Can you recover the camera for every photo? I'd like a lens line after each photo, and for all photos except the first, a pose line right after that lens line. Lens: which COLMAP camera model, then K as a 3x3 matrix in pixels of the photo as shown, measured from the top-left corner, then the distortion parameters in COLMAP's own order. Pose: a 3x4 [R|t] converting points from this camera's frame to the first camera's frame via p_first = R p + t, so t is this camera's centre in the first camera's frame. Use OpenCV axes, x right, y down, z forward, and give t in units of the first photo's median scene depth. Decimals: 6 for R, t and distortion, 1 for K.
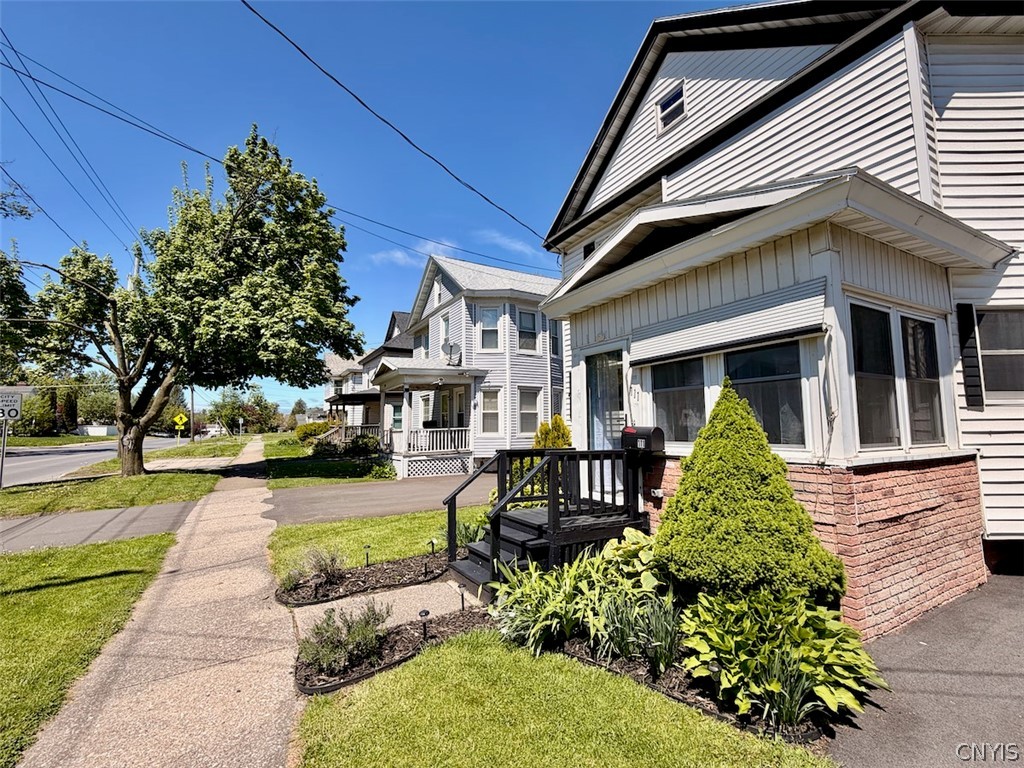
lens RADIAL K [[445.8, 0, 509.5], [0, 445.8, 385.8], [0, 0, 1]] dist [-0.008189, 0.001645]
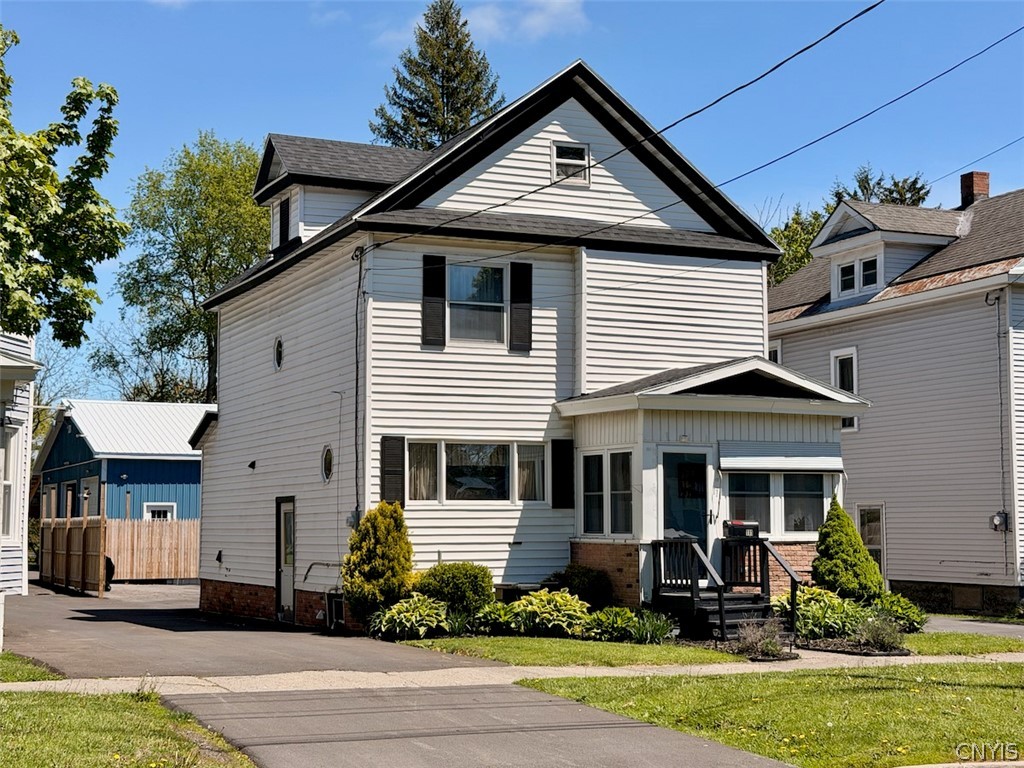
lens RADIAL K [[1598.8, 0, 510.6], [0, 1598.8, 382.9], [0, 0, 1]] dist [-0.035227, 0.000000]
pose [[0.082831, 0.100537, 0.991479, -4.790306], [-0.092383, 0.991389, -0.092810, 0.202669], [-0.992272, -0.083908, 0.091405, 1.374448]]
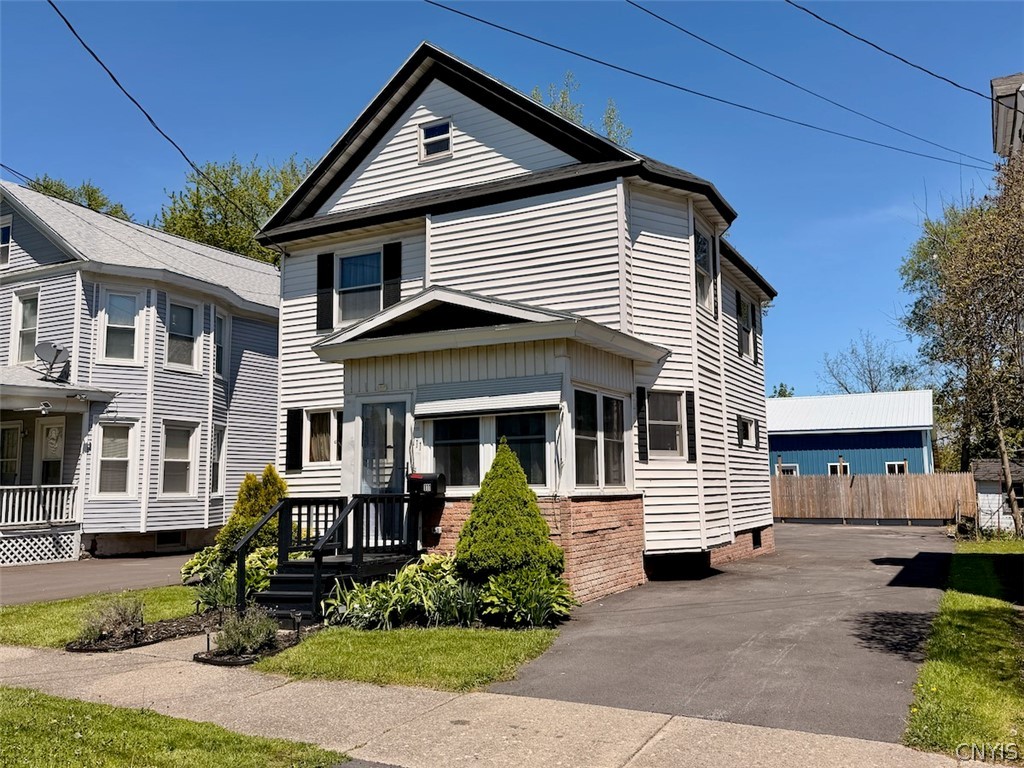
lens RADIAL K [[852.4, 0, 520.3], [0, 852.4, 391.4], [0, 0, 1]] dist [0.046408, -0.005259]
pose [[0.832498, 0.060191, 0.550748, -0.790185], [-0.045678, 0.998153, -0.040042, -0.046132], [-0.552141, 0.008177, 0.833710, -1.057056]]
